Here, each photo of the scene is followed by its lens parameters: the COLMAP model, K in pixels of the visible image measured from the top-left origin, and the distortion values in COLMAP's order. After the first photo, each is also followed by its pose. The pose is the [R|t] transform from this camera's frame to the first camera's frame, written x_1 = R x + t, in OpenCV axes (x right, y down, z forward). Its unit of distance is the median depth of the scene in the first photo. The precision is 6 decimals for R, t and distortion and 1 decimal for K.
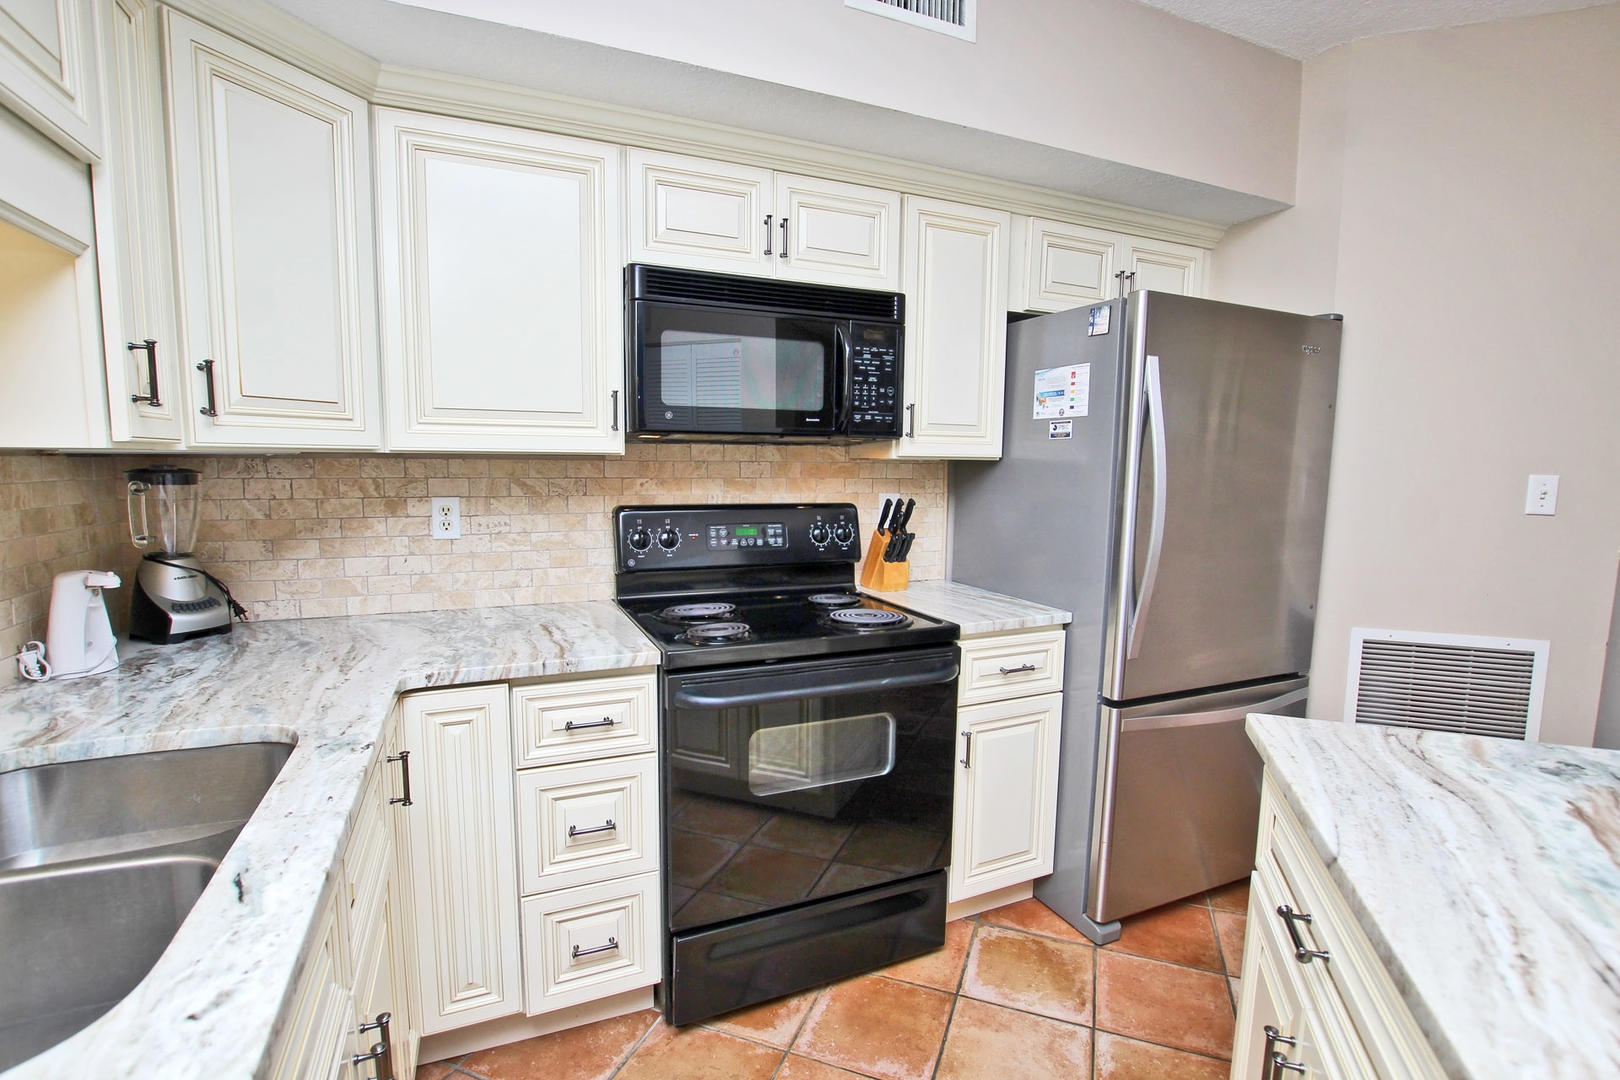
lens RADIAL K [[747.6, 0, 814.8], [0, 747.6, 543.1], [0, 0, 1]] dist [-0.024071, -0.000441]
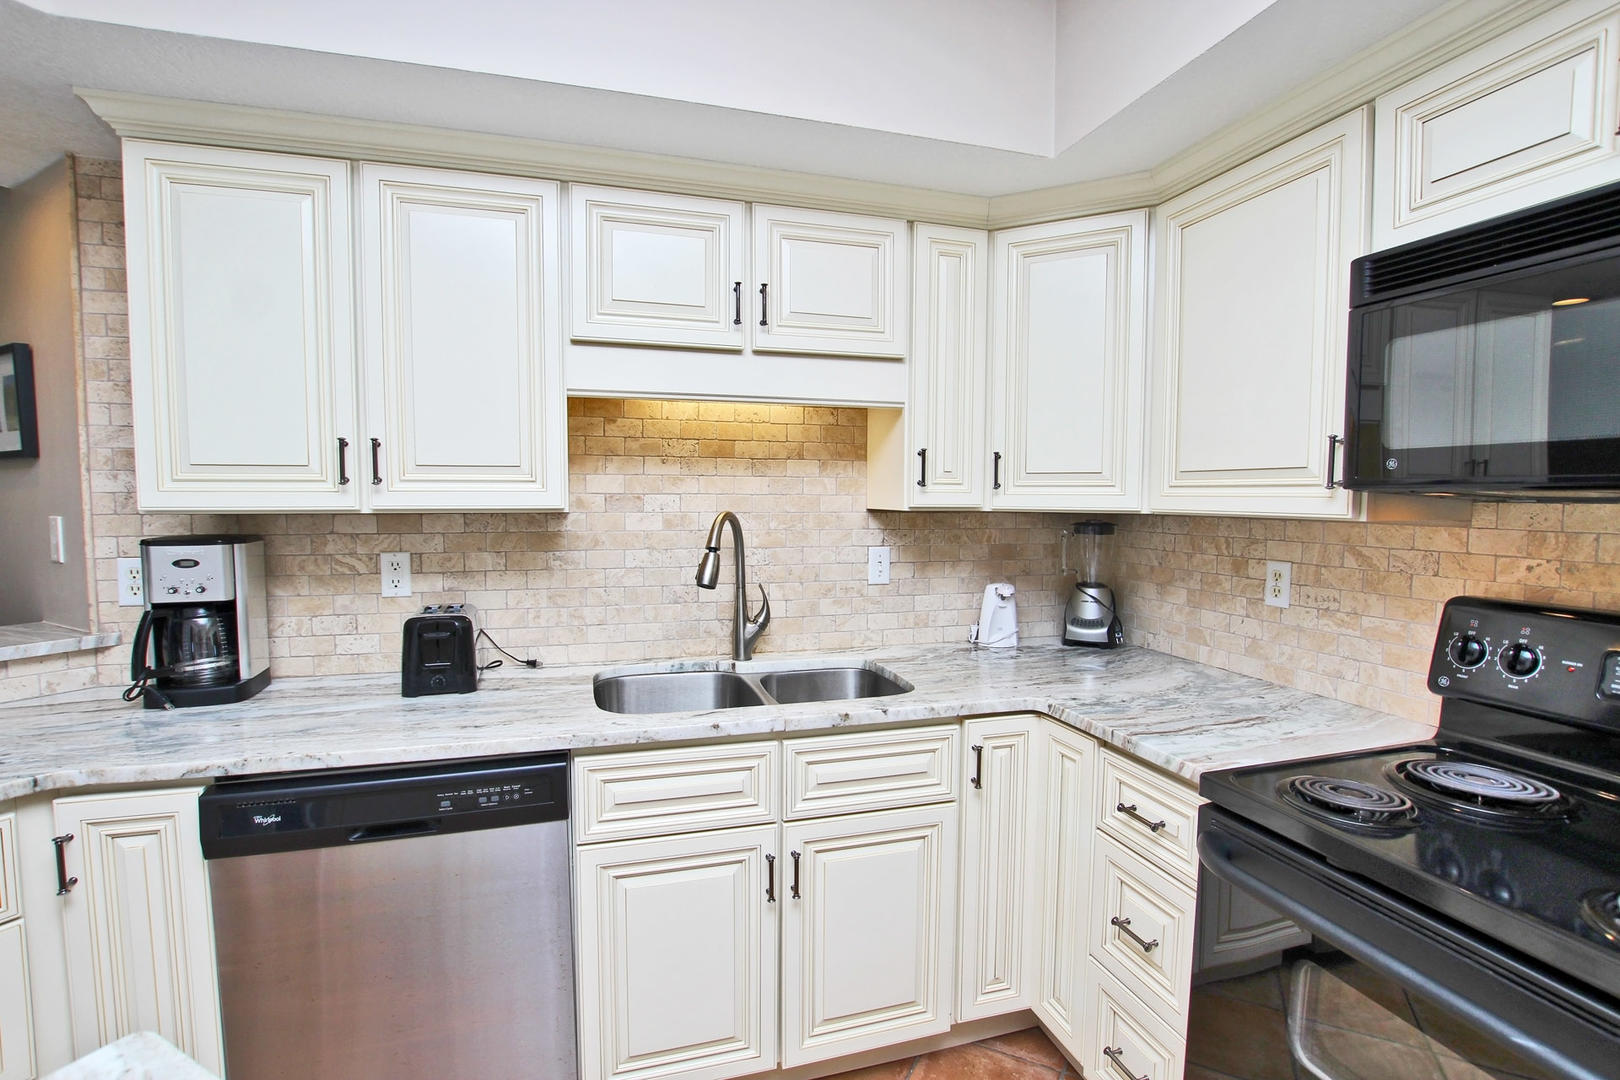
lens RADIAL K [[747.6, 0, 811.6], [0, 747.6, 537.5], [0, 0, 1]] dist [-0.024071, -0.000441]
pose [[-0.110895, 0.043568, -0.992877, 0.489974], [-0.116759, 0.991549, 0.056551, -0.076778], [0.986950, 0.122199, -0.104871, 0.528039]]
